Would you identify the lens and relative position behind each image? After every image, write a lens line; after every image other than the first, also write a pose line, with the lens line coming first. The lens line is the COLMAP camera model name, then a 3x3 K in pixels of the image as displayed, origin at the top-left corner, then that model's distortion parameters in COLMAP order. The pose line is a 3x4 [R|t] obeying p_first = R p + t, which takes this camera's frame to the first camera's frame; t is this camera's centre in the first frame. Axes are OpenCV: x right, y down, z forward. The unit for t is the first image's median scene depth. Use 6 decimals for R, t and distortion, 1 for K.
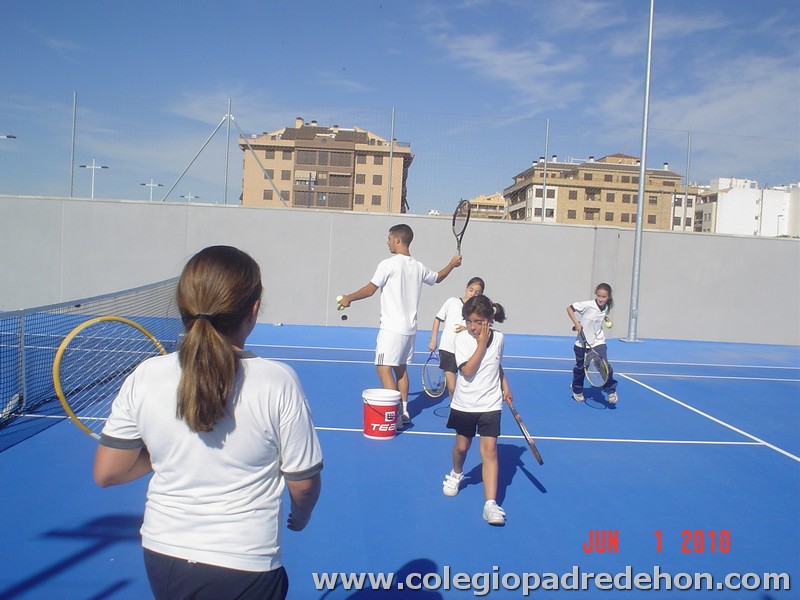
lens RADIAL K [[783.2, 0, 400.0], [0, 783.2, 300.0], [0, 0, 1]] dist [-0.125193, 0.101626]
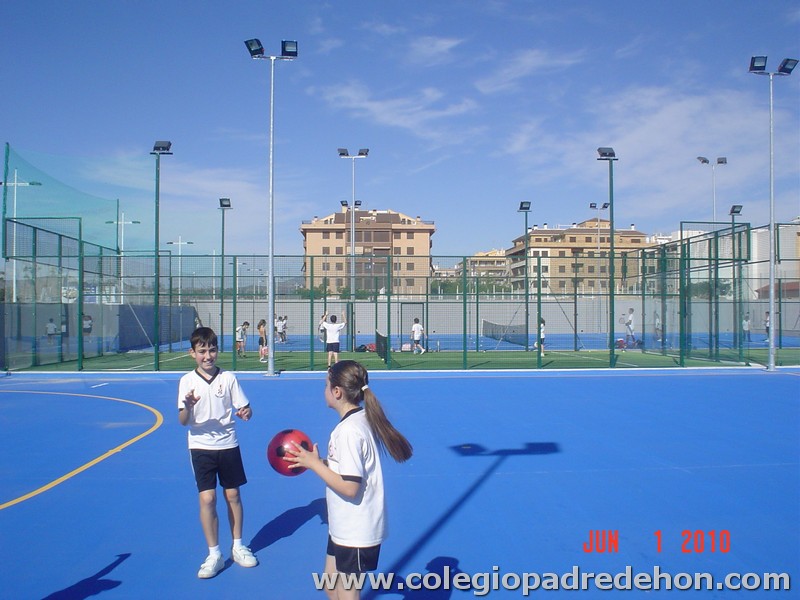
lens RADIAL K [[783.2, 0, 400.0], [0, 783.2, 300.0], [0, 0, 1]] dist [-0.125193, 0.101626]
pose [[0.998443, -0.053699, 0.015091, -0.069138], [0.054597, 0.996245, -0.067200, 0.012658], [-0.011426, 0.067919, 0.997625, -0.280604]]
